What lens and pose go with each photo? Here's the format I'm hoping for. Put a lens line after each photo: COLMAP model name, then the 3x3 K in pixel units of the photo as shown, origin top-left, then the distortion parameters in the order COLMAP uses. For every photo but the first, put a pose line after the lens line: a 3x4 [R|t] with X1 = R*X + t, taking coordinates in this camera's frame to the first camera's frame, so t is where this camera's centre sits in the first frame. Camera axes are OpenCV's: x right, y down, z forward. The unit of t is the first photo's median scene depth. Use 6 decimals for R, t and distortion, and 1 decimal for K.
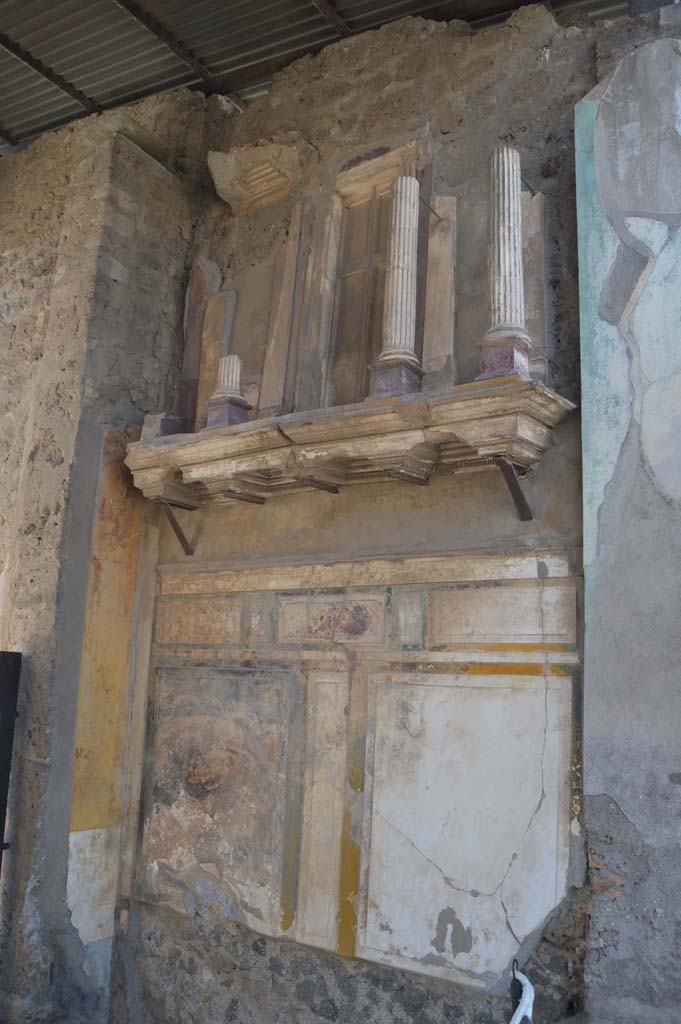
lens RADIAL K [[819.8, 0, 354.5], [0, 819.8, 535.3], [0, 0, 1]] dist [-0.096385, 0.038512]
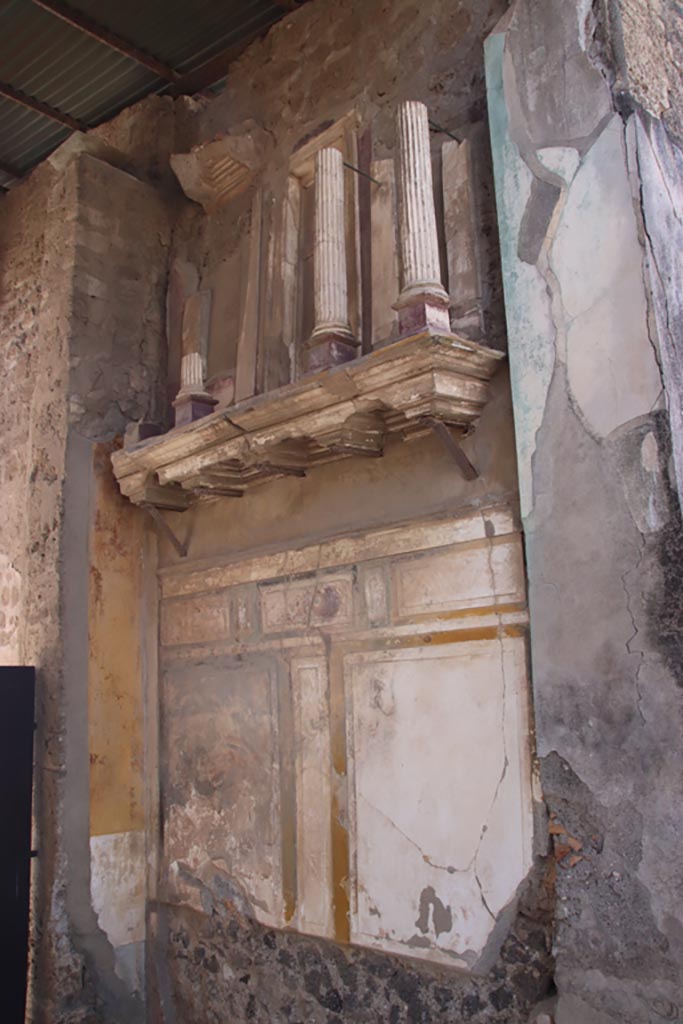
lens RADIAL K [[889.3, 0, 341.1], [0, 889.3, 527.0], [0, 0, 1]] dist [-0.139890, 0.165430]
pose [[0.979557, -0.109550, -0.168719, 0.194267], [0.107600, 0.993979, -0.020687, 0.035625], [0.169969, 0.002110, 0.985447, -0.042929]]
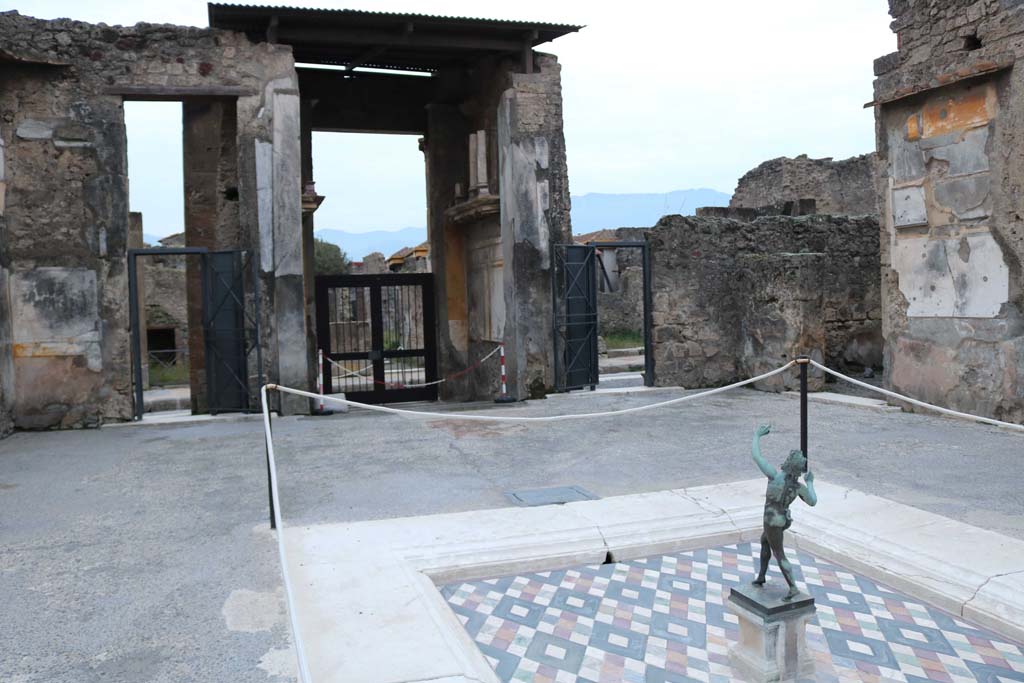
lens RADIAL K [[819.8, 0, 512.0], [0, 819.8, 341.5], [0, 0, 1]] dist [-0.096385, 0.038512]
pose [[0.789207, -0.036436, -0.613046, 2.191698], [0.181188, 0.967619, 0.175742, -0.138999], [0.586791, -0.249773, 0.770253, -1.754634]]
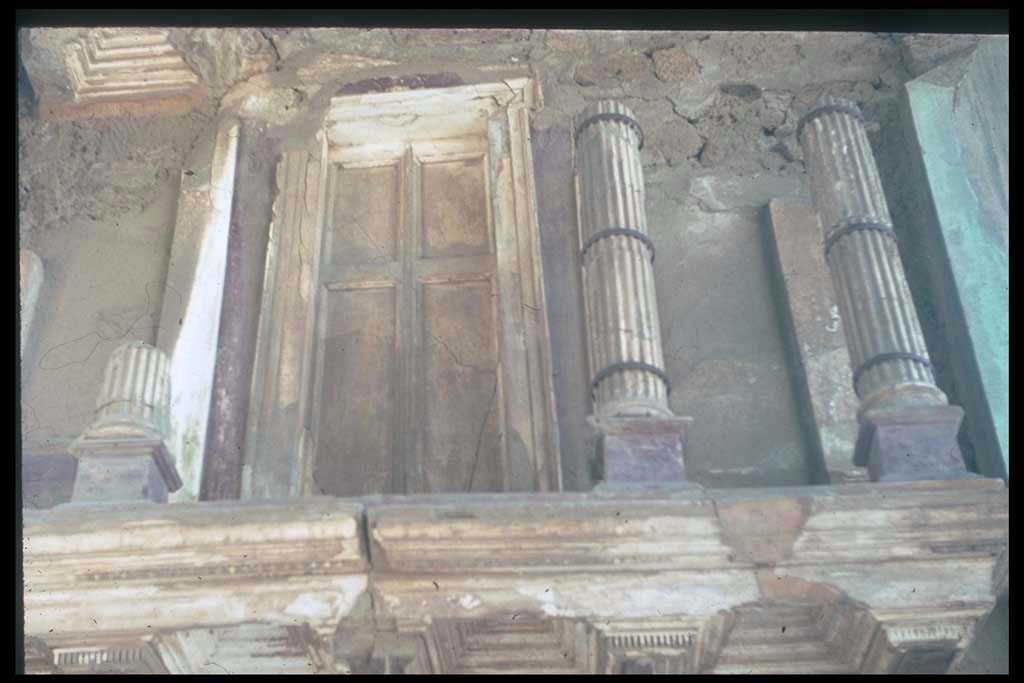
lens RADIAL K [[1613.8, 0, 512.0], [0, 1613.8, 341.5], [0, 0, 1]] dist [-0.026801, -0.017538]
pose [[0.847620, 0.277207, 0.452434, -0.368368], [-0.039315, 0.883145, -0.467450, 0.138309], [-0.529145, 0.378433, 0.759470, 0.314074]]
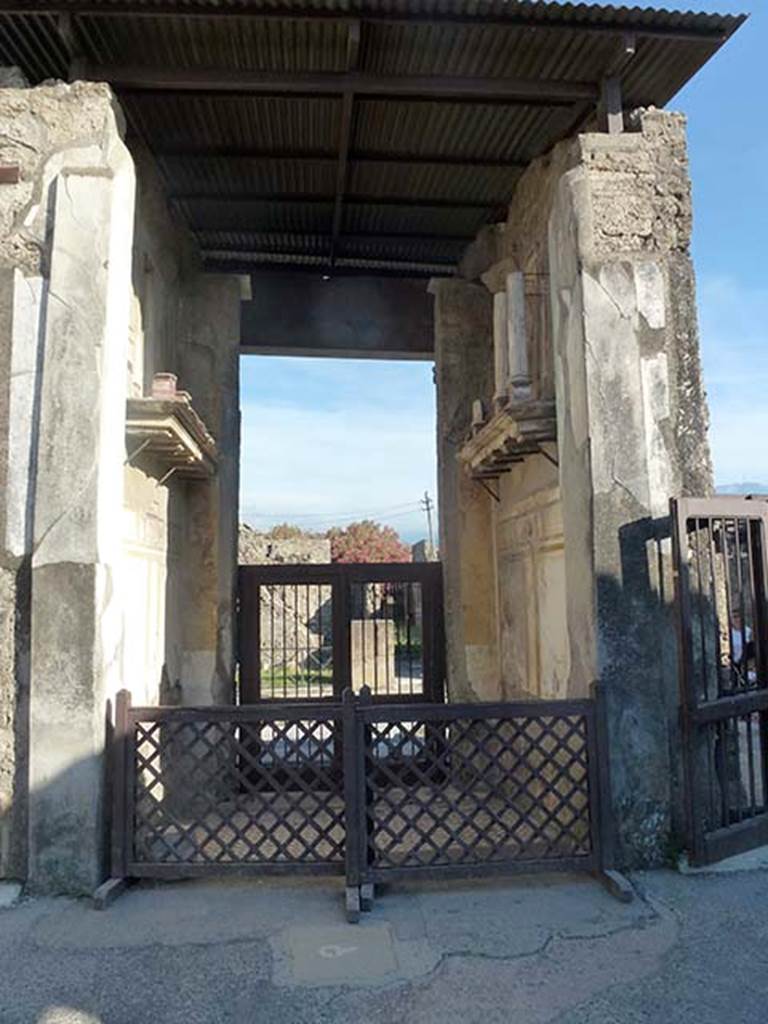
lens RADIAL K [[754.5, 0, 389.2], [0, 754.5, 515.9], [0, 0, 1]] dist [-0.043167, 0.004229]
pose [[0.630460, -0.131842, -0.764943, 1.068124], [0.193461, 0.981061, -0.009642, 0.027191], [0.751727, -0.141908, 0.644025, -0.350869]]
